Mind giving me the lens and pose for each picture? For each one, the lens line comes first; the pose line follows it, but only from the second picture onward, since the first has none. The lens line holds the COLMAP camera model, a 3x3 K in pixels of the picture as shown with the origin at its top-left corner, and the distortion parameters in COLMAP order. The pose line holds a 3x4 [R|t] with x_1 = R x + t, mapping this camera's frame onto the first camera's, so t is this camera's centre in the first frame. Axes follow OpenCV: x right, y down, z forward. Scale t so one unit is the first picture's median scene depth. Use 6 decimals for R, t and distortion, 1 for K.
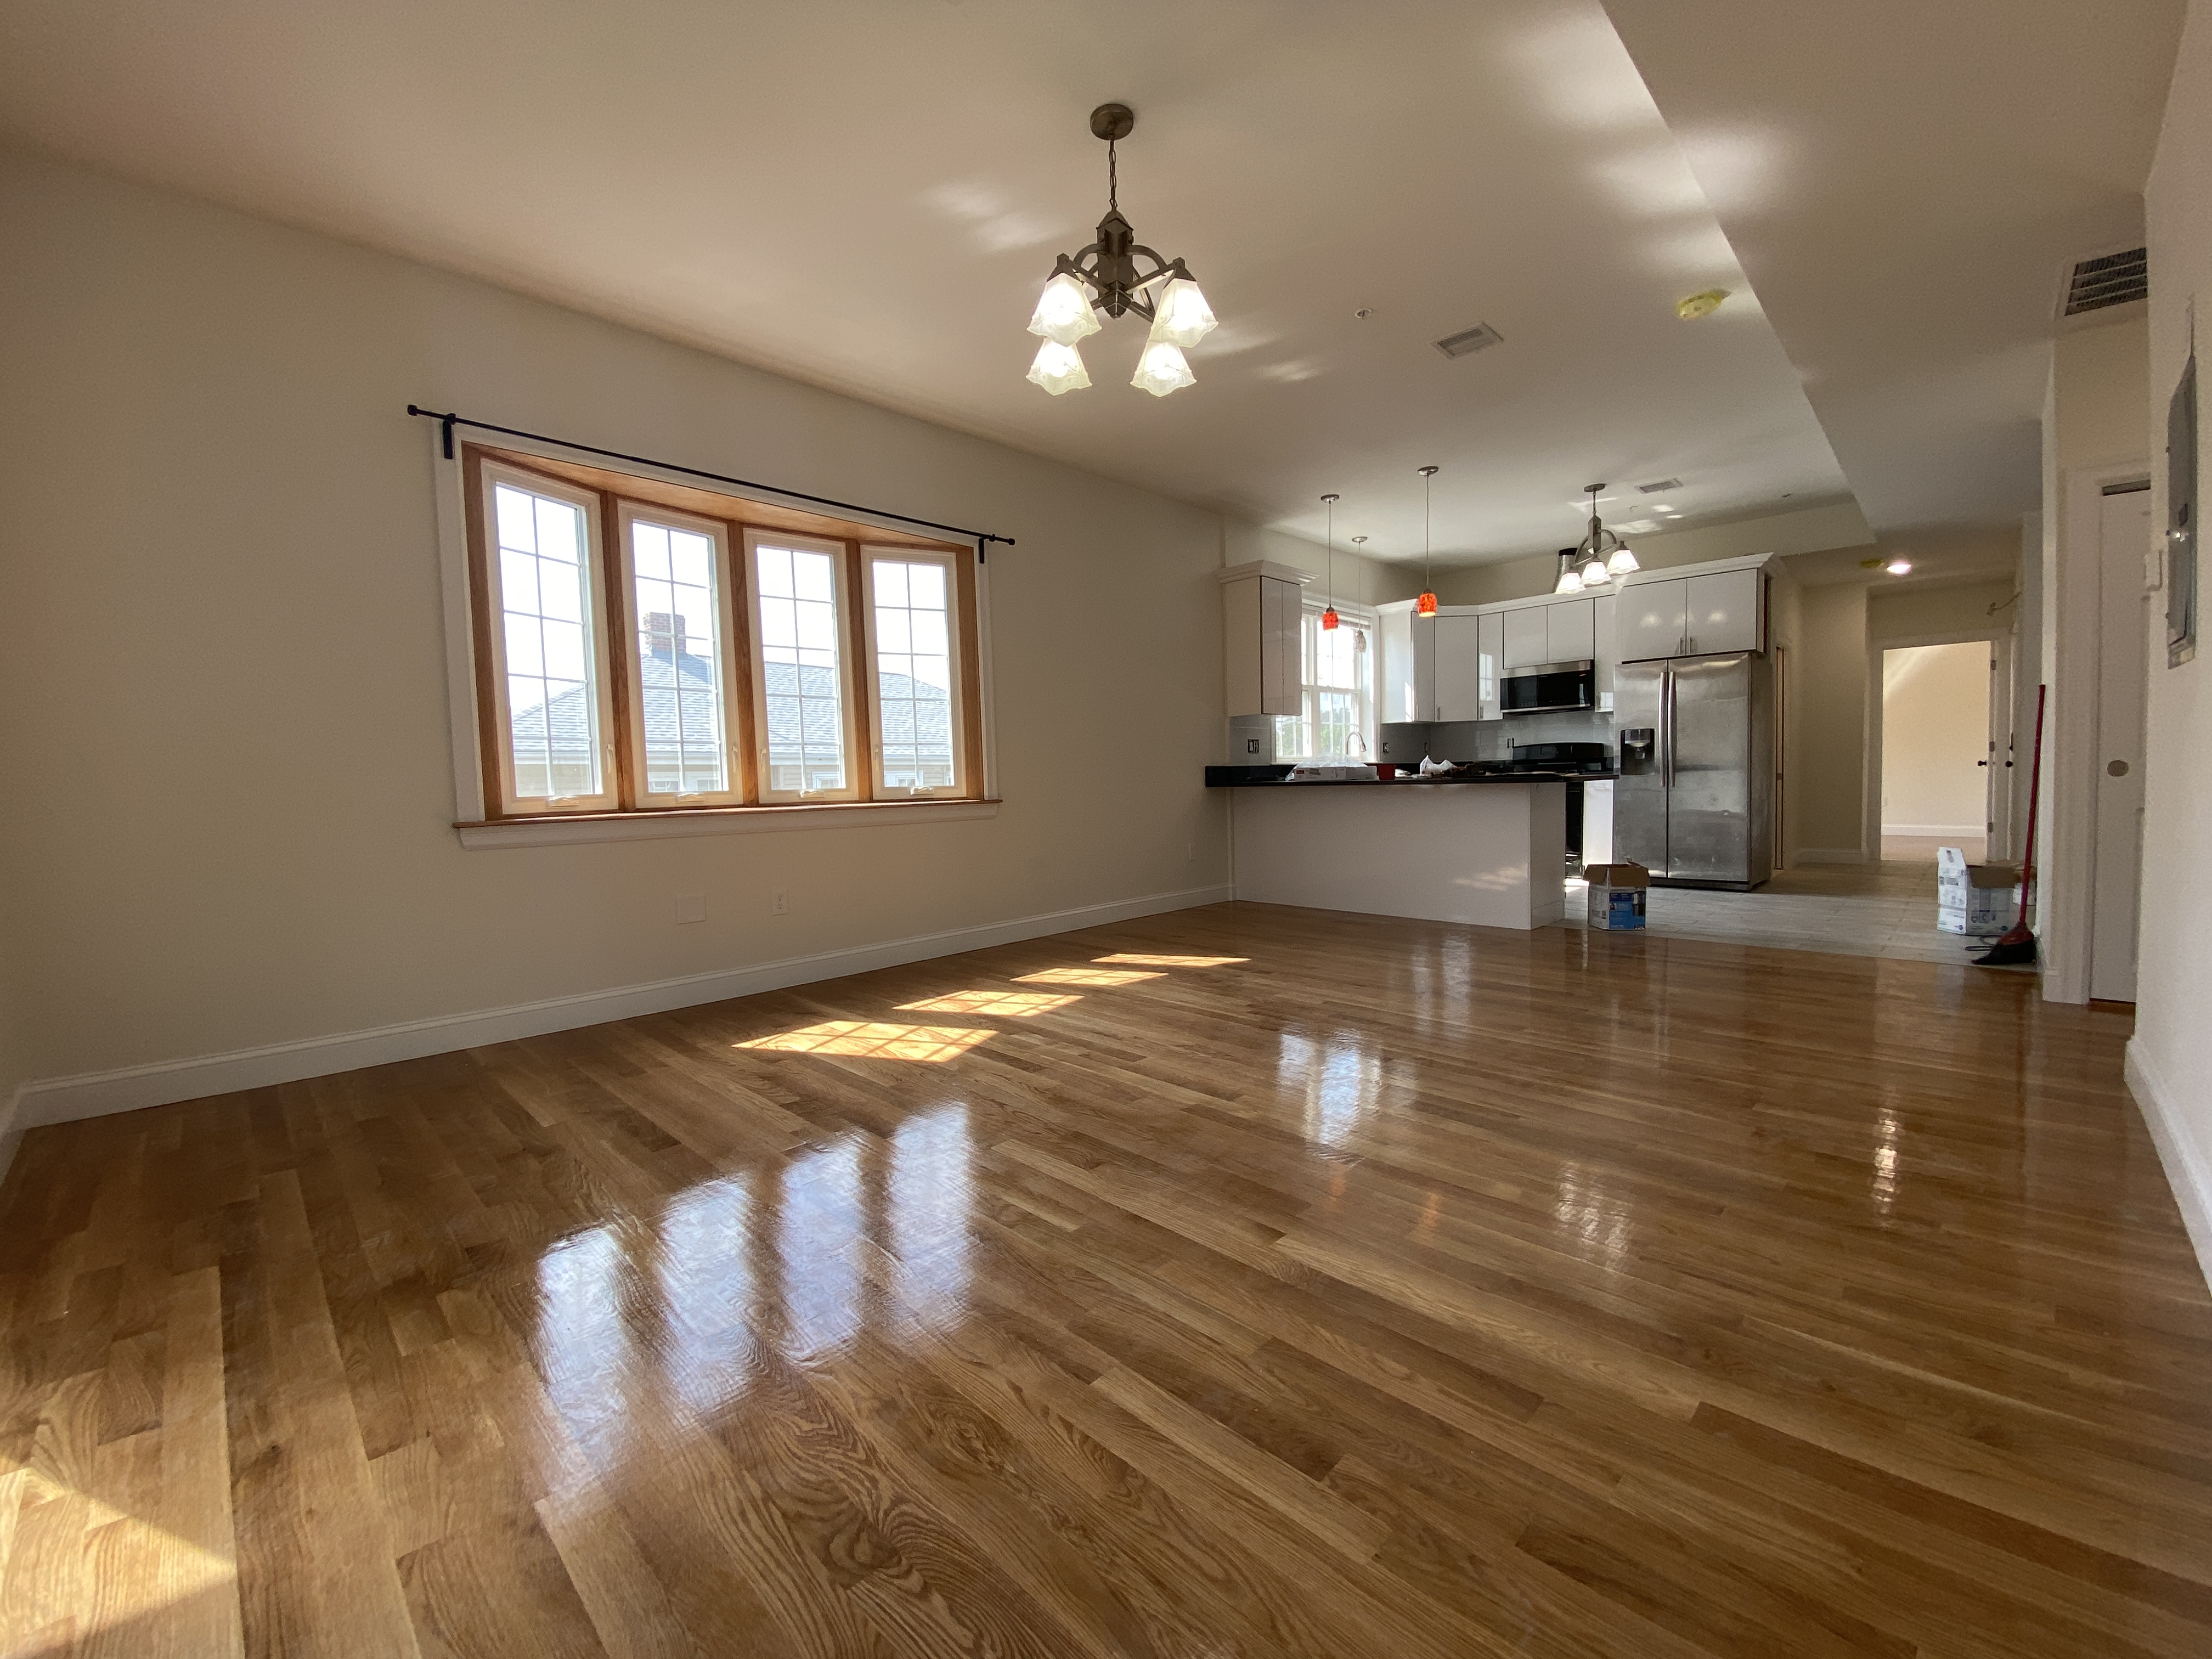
lens RADIAL K [[901.9, 0, 1106.0], [0, 901.9, 829.5], [0, 0, 1]] dist [0.016847, -0.017546]
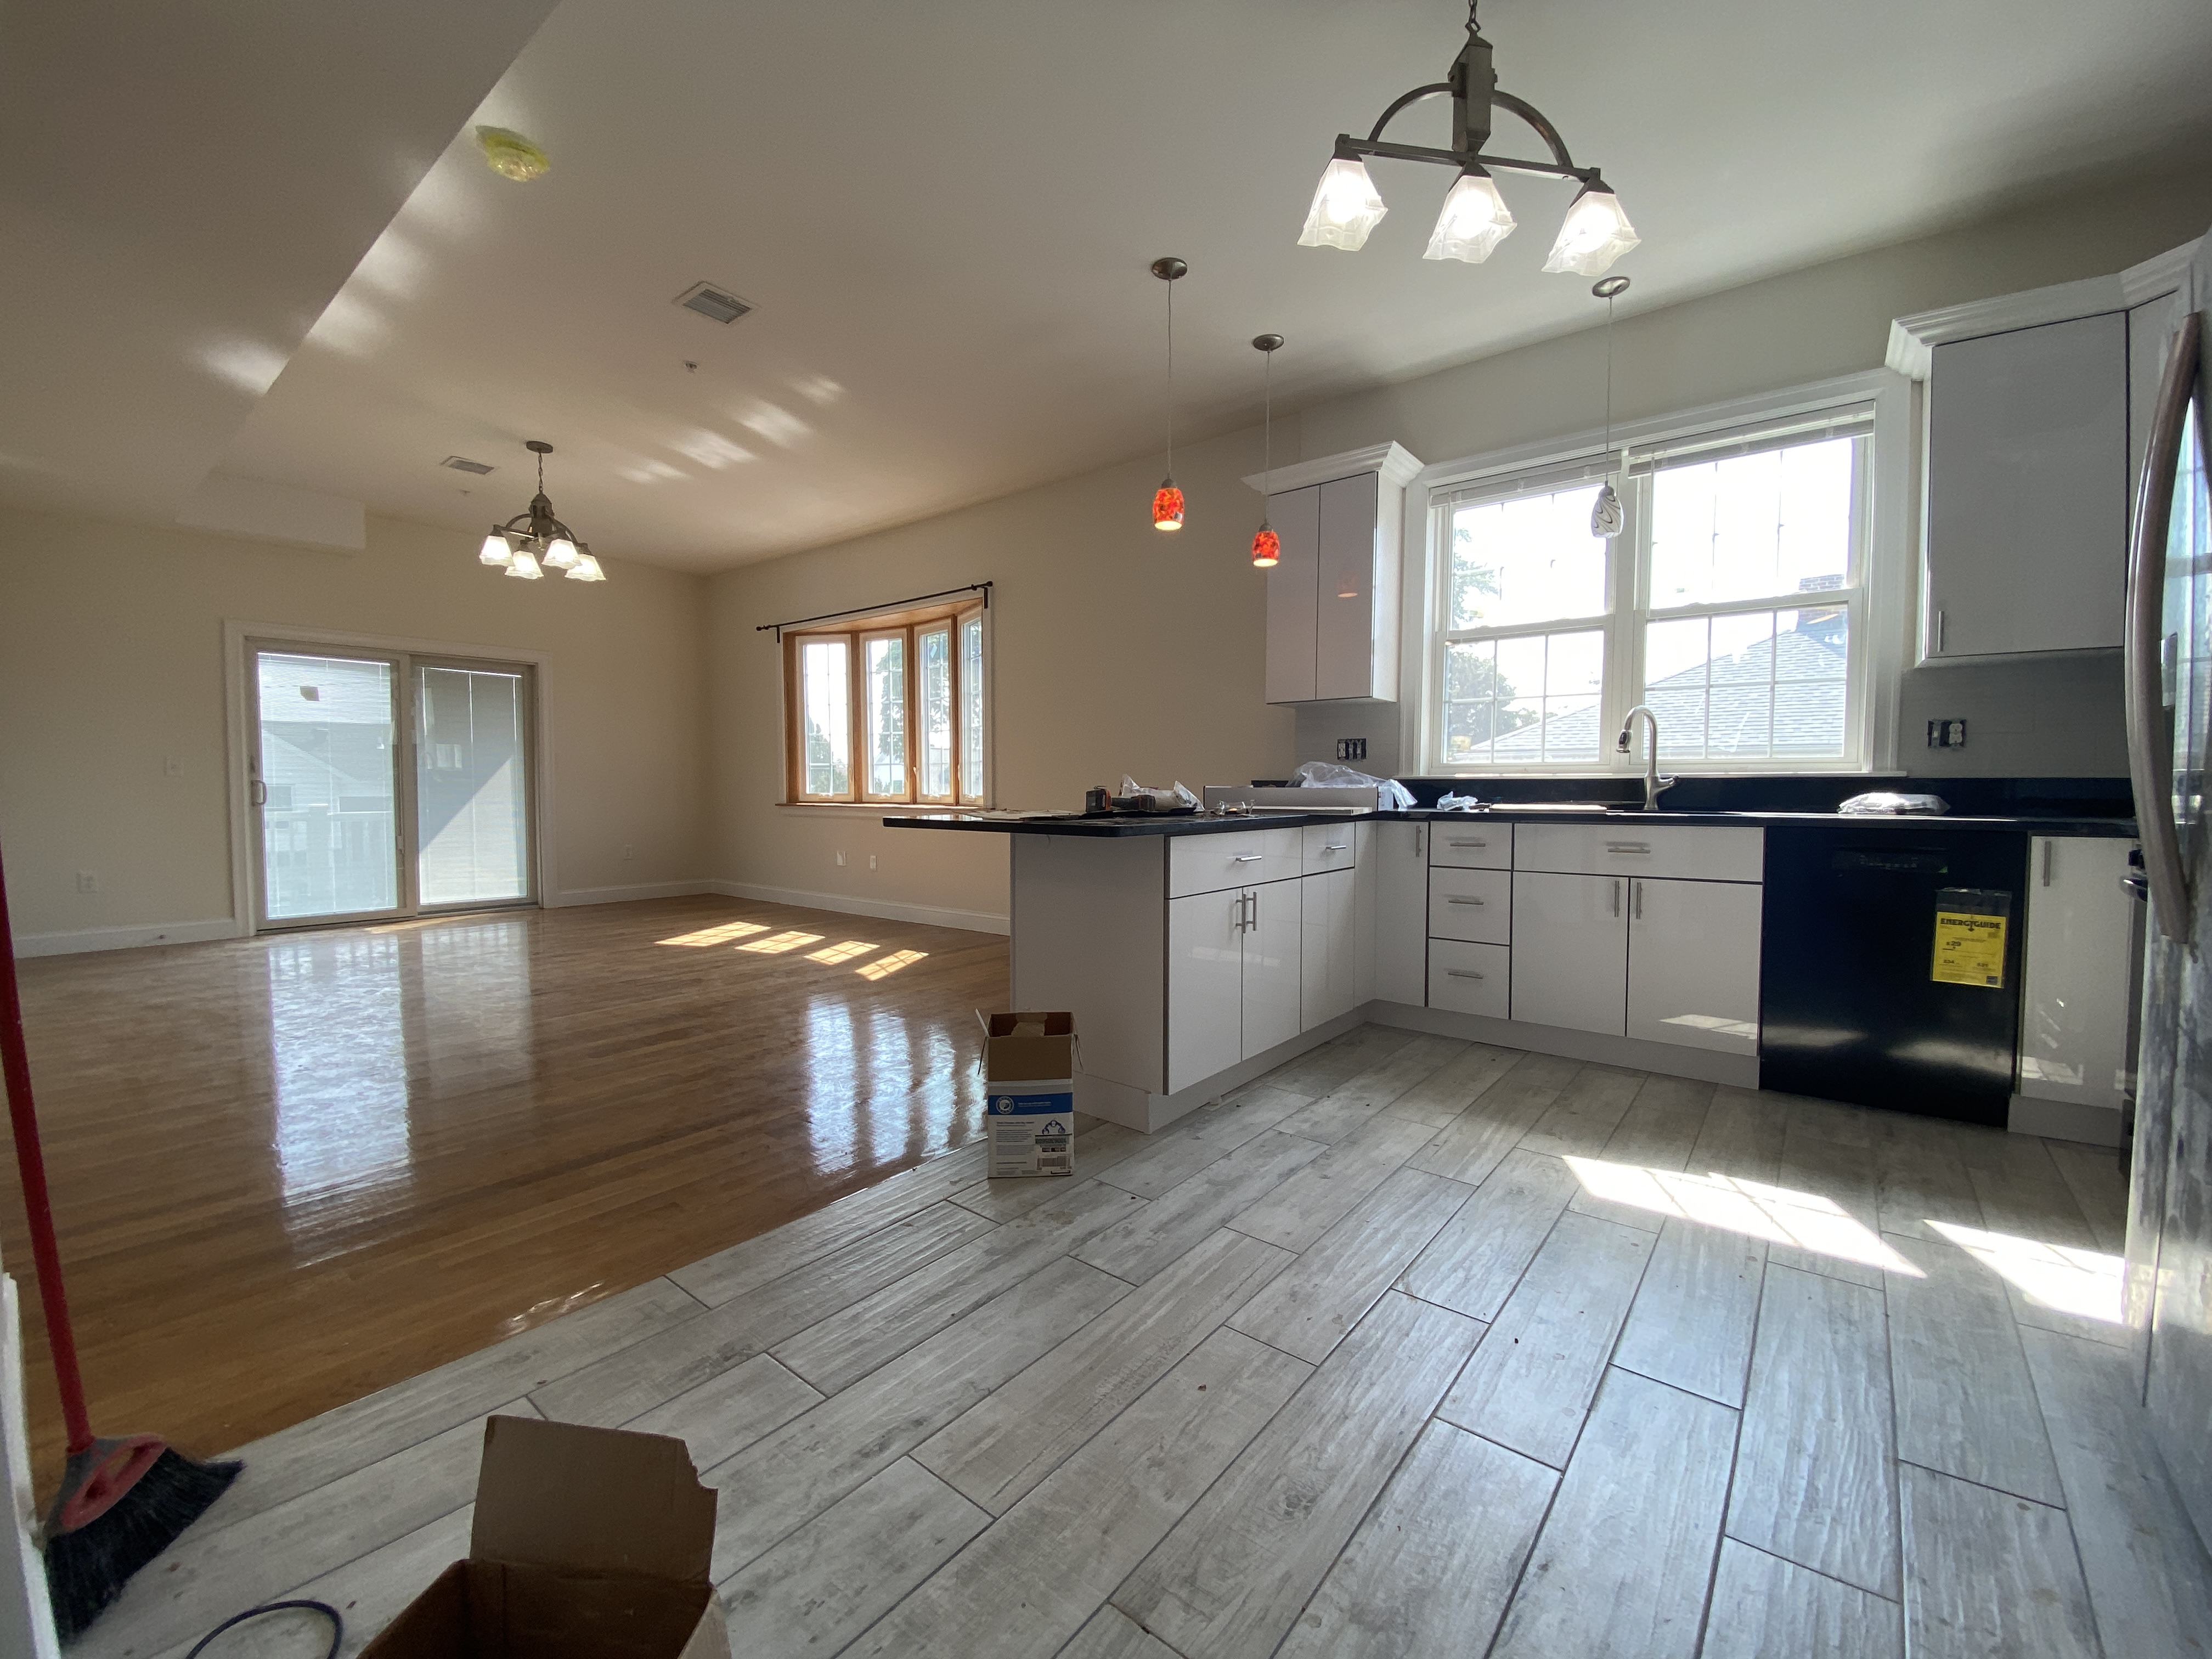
lens RADIAL K [[901.9, 0, 1106.0], [0, 901.9, 829.5], [0, 0, 1]] dist [0.016847, -0.017546]
pose [[0.092513, 0.079962, -0.992496, 1.336194], [-0.056114, 0.995605, 0.074982, -0.129316], [0.994129, 0.048756, 0.096593, 1.322601]]
